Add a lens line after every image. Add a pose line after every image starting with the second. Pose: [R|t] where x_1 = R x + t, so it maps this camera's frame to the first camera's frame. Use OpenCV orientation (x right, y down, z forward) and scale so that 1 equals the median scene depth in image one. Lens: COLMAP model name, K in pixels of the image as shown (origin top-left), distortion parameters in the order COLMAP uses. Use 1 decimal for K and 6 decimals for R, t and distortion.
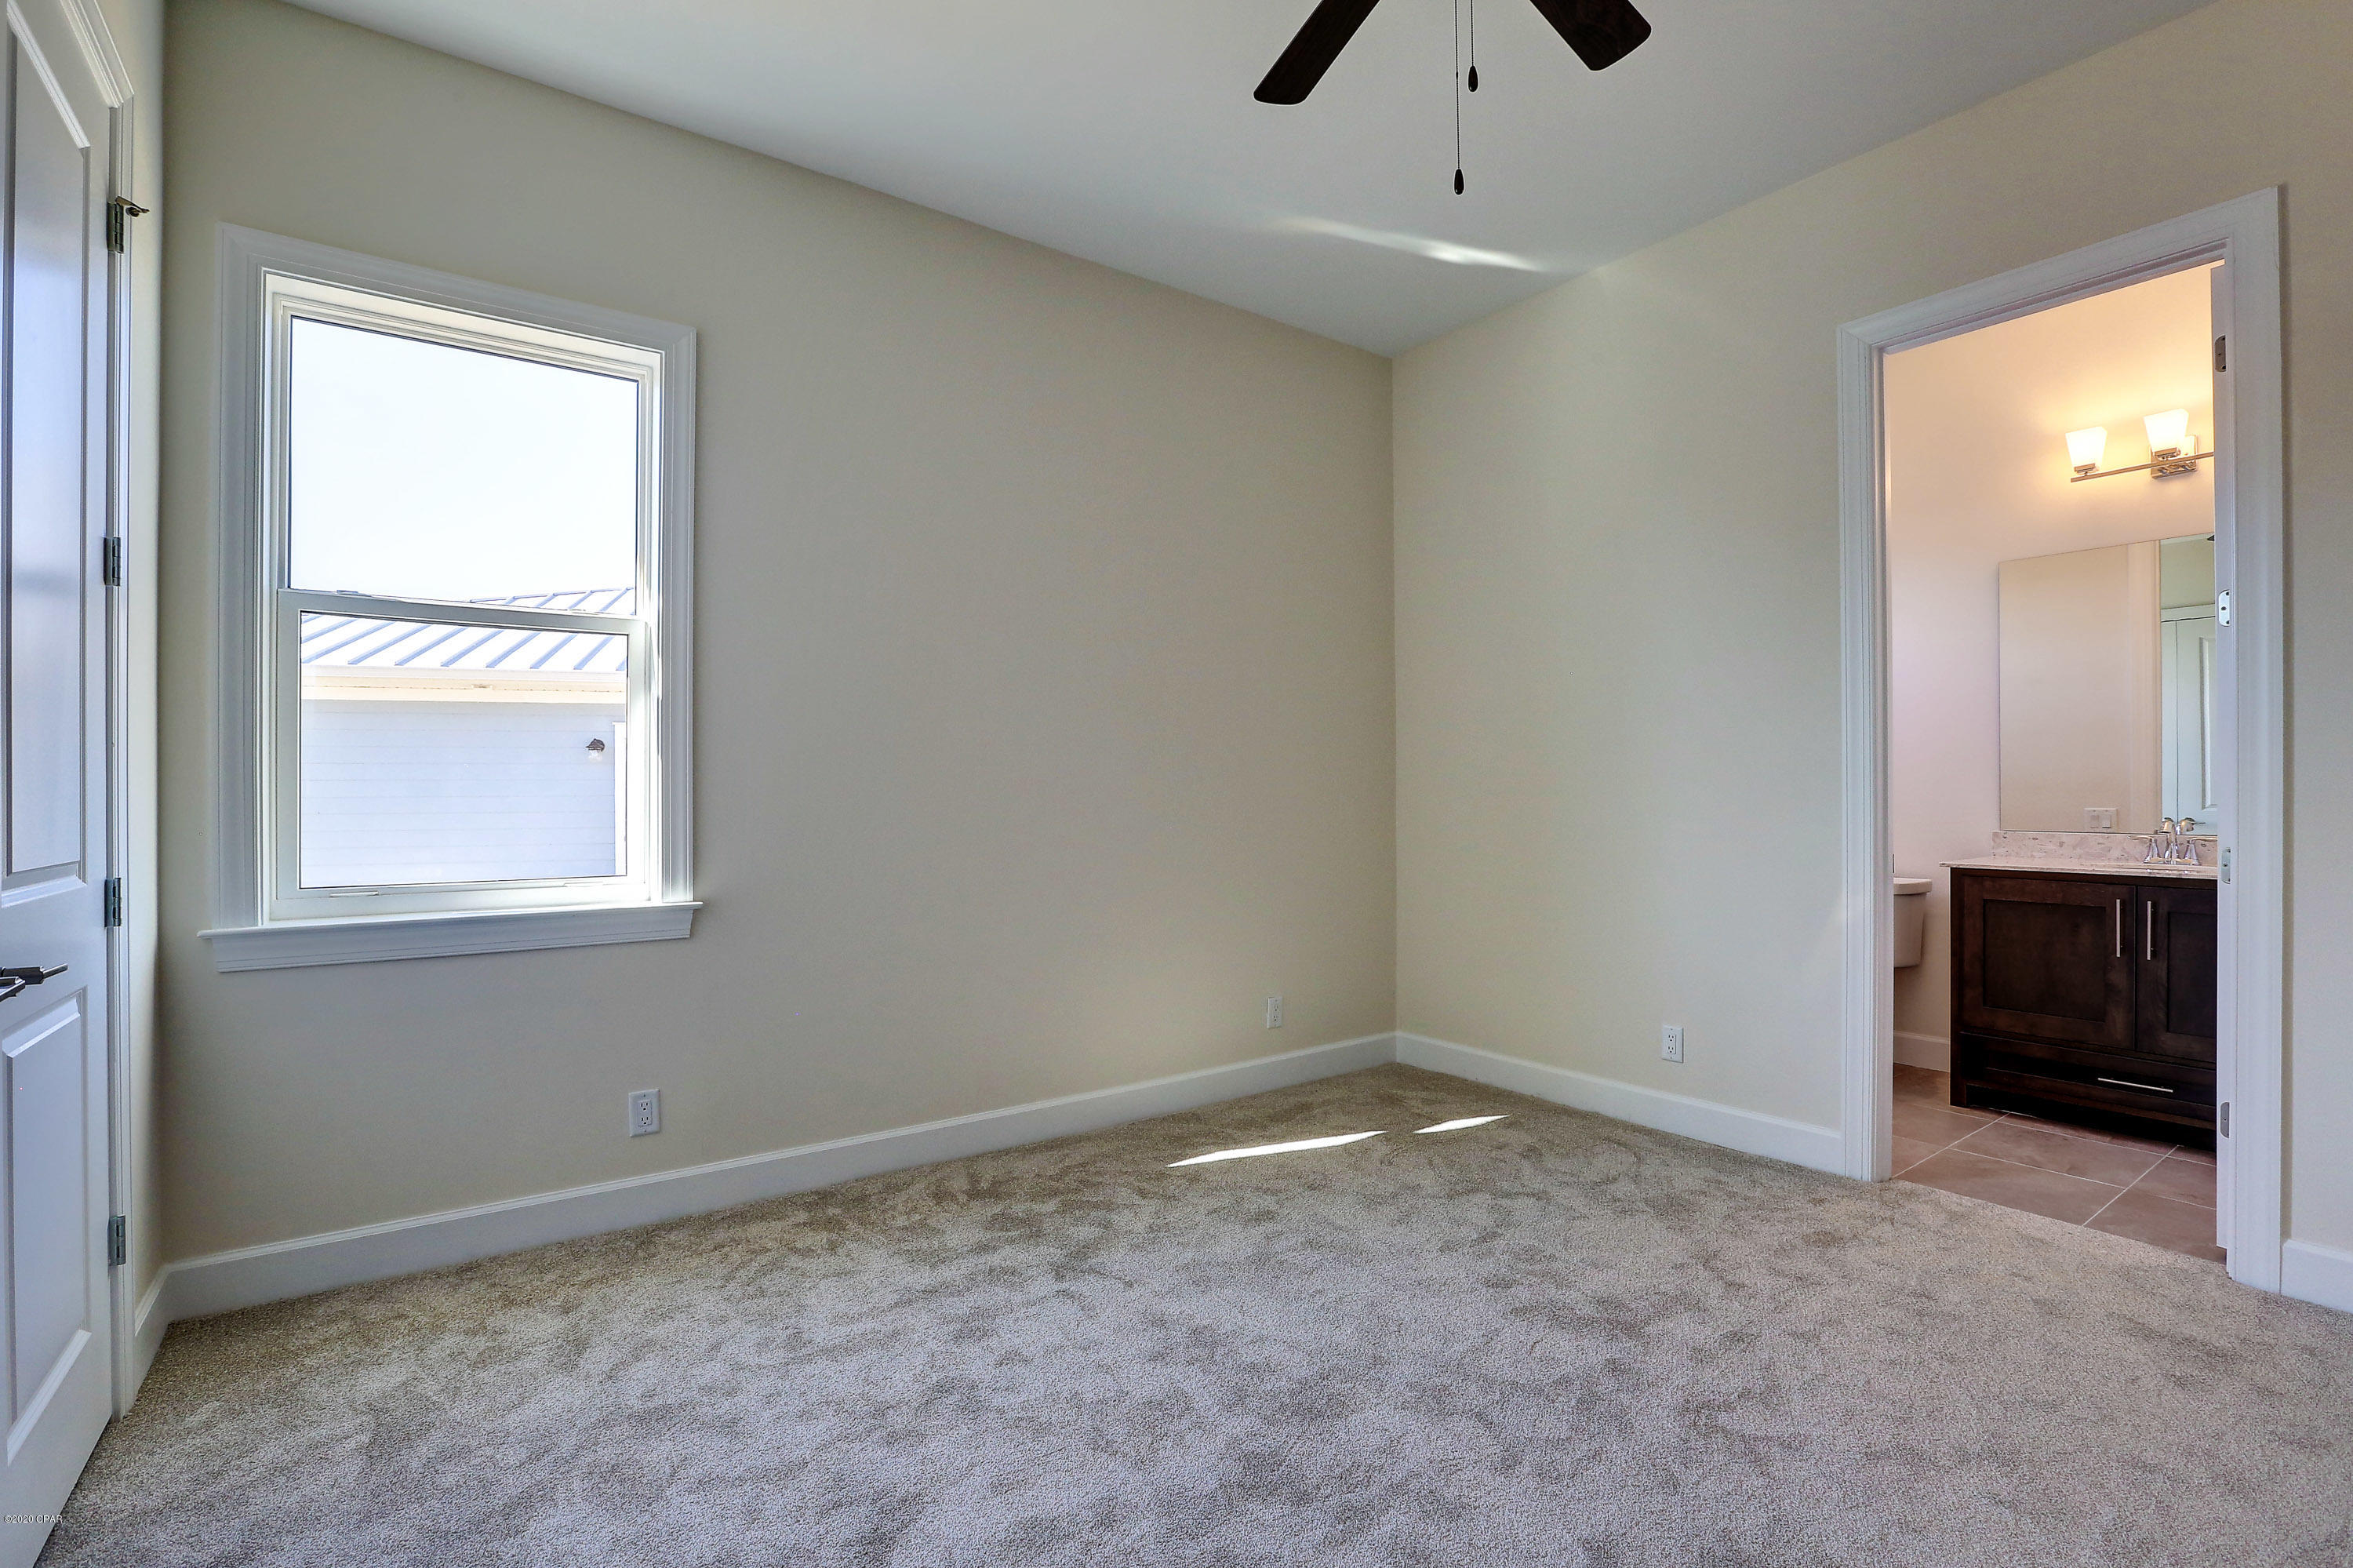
lens RADIAL K [[1076.7, 0, 1170.8], [0, 1076.7, 789.7], [0, 0, 1]] dist [-0.050199, 0.020783]
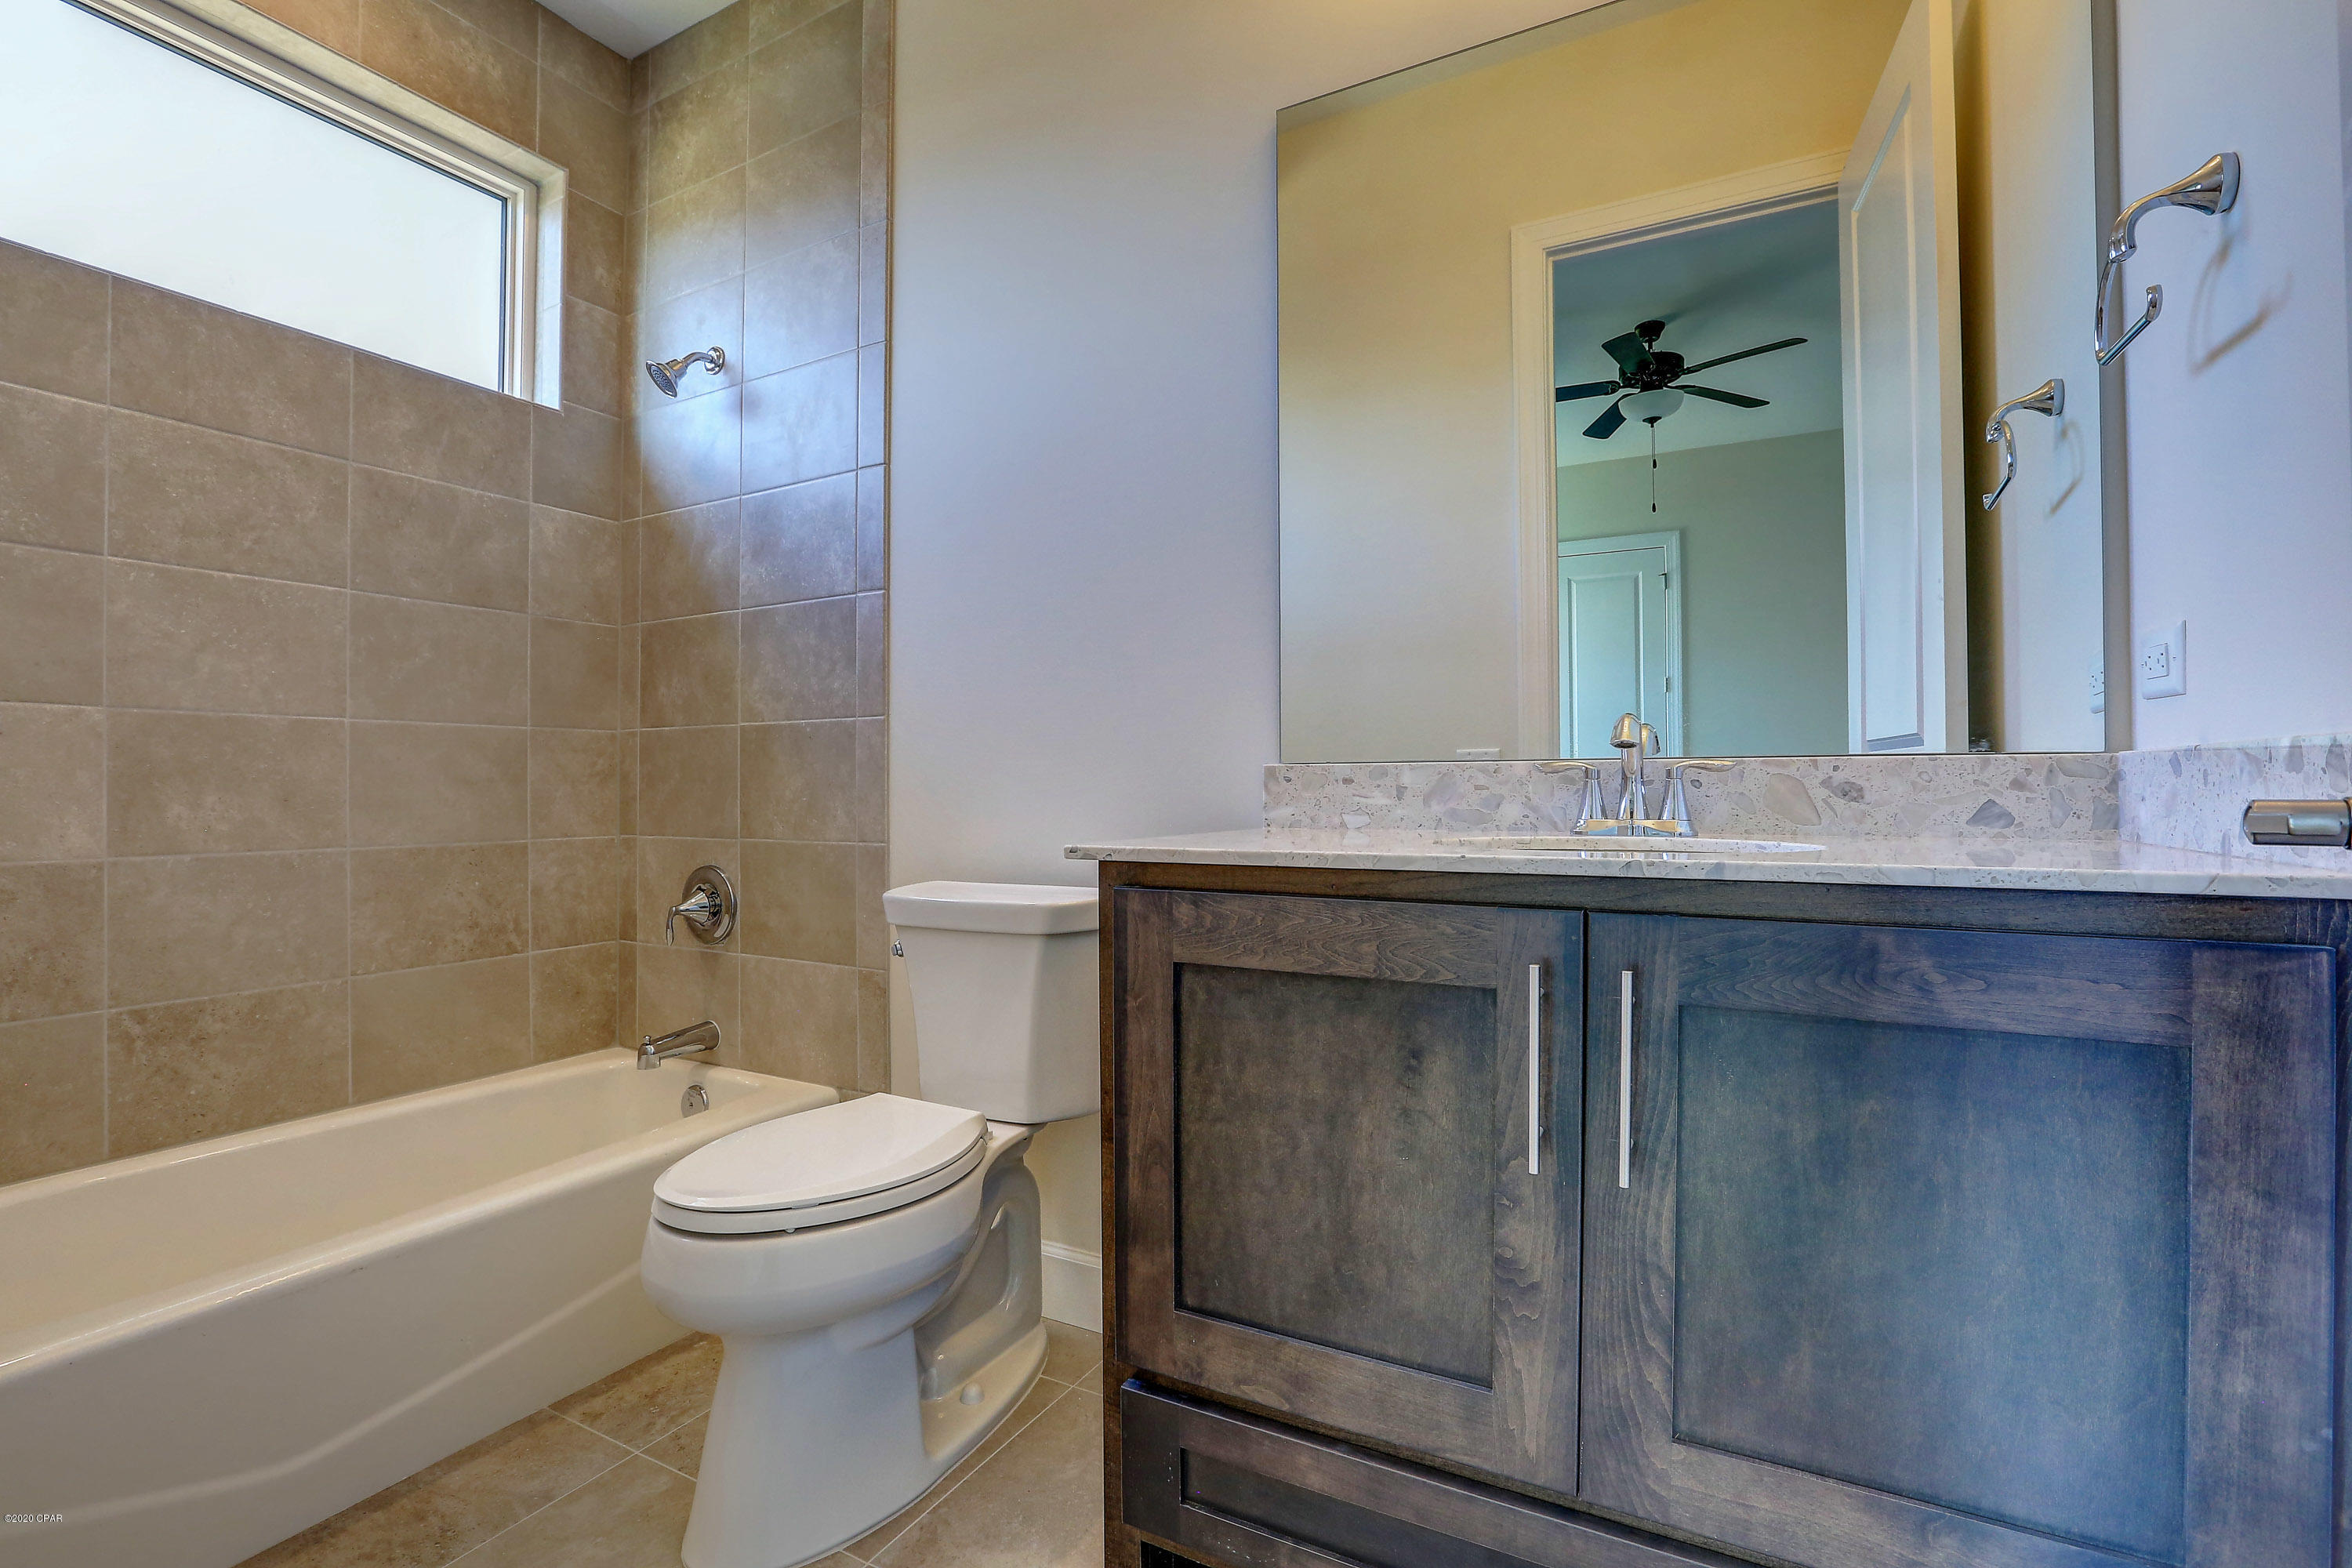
lens RADIAL K [[1076.2, 0, 1170.3], [0, 1076.2, 789.7], [0, 0, 1]] dist [-0.050199, 0.020783]
pose [[0.900841, -0.000925, 0.434148, 0.673696], [0.000357, 0.999999, 0.001391, 0.056909], [-0.434148, -0.001098, 0.900841, 0.762402]]
